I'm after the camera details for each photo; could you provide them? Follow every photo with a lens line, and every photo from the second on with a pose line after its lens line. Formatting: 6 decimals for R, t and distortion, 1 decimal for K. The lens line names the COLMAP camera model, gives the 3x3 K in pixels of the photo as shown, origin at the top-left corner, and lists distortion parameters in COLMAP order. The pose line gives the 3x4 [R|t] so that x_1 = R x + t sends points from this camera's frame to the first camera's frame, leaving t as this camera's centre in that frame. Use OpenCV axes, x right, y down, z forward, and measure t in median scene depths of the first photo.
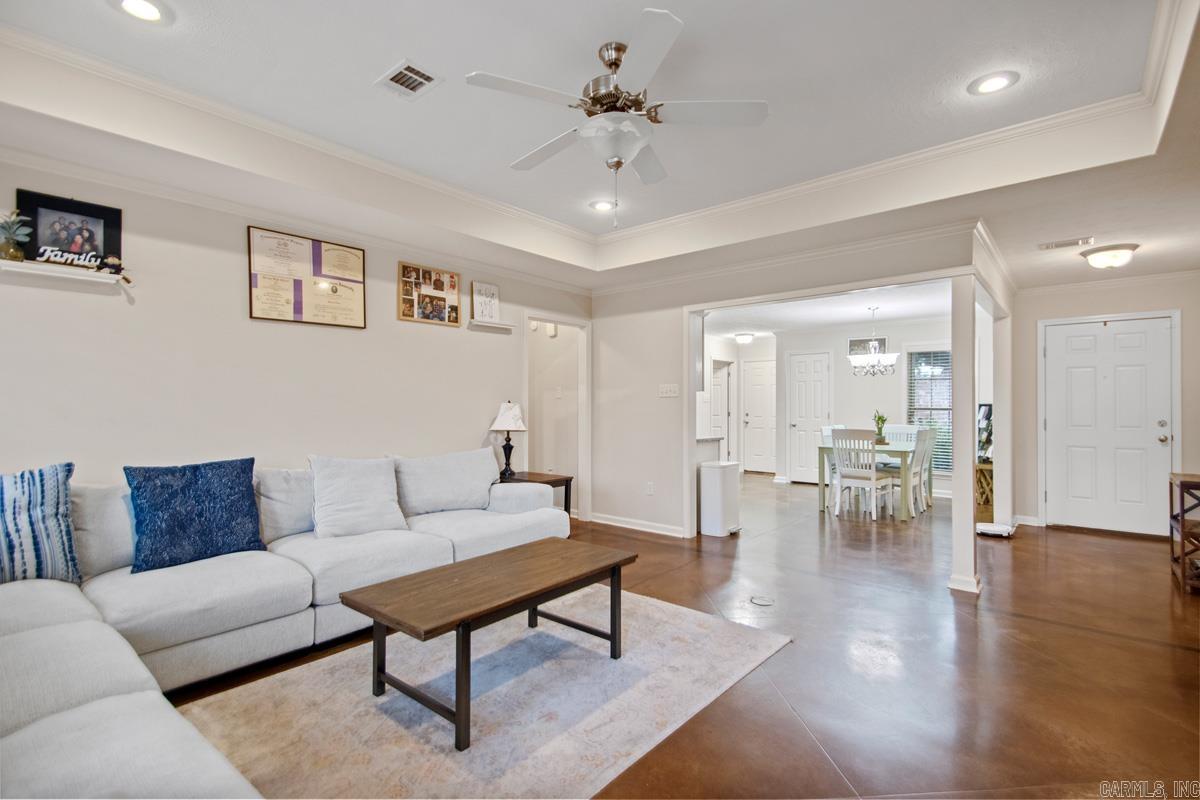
lens RADIAL K [[562.3, 0, 554.4], [0, 562.3, 404.7], [0, 0, 1]] dist [0.030195, -0.013839]
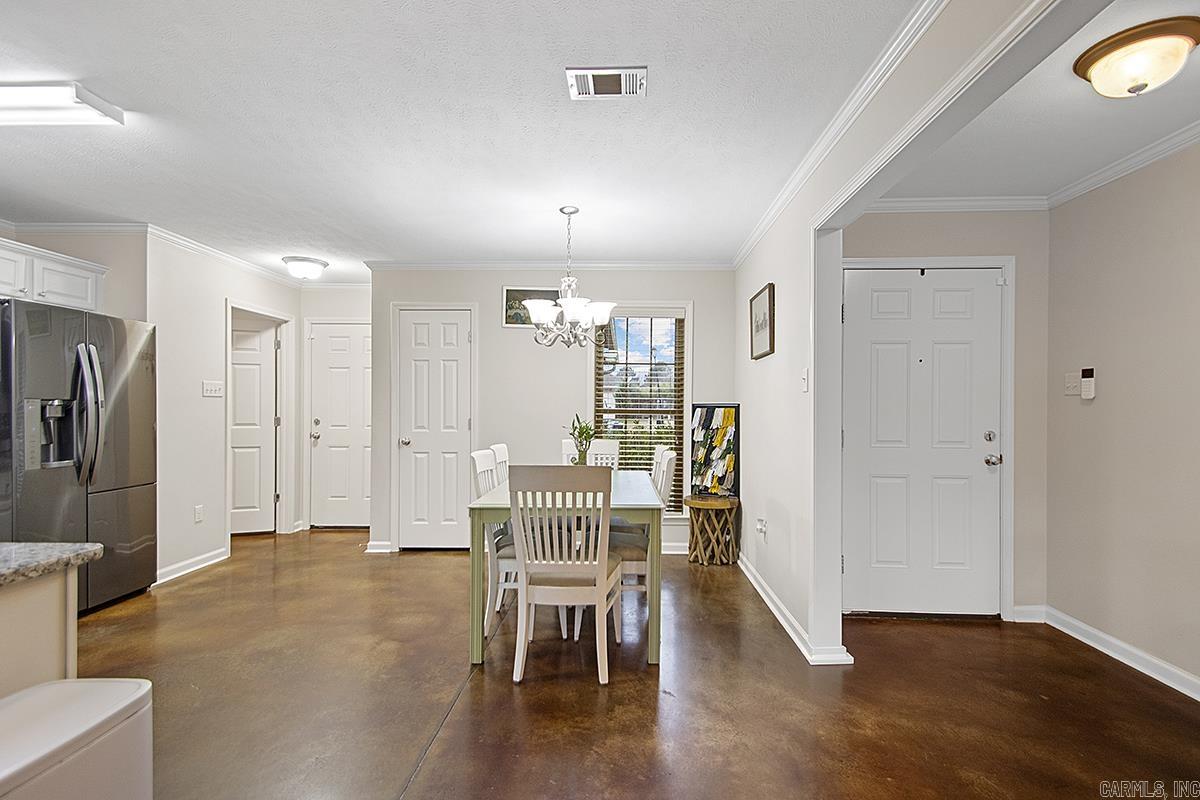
lens RADIAL K [[615.2, 0, 605.5], [0, 615.2, 409.3], [0, 0, 1]] dist [-0.013429, -0.002694]
pose [[0.723294, -0.001196, 0.690539, 0.304994], [-0.004343, 0.999971, 0.006281, 0.001598], [-0.690527, -0.007542, 0.723268, 0.857921]]
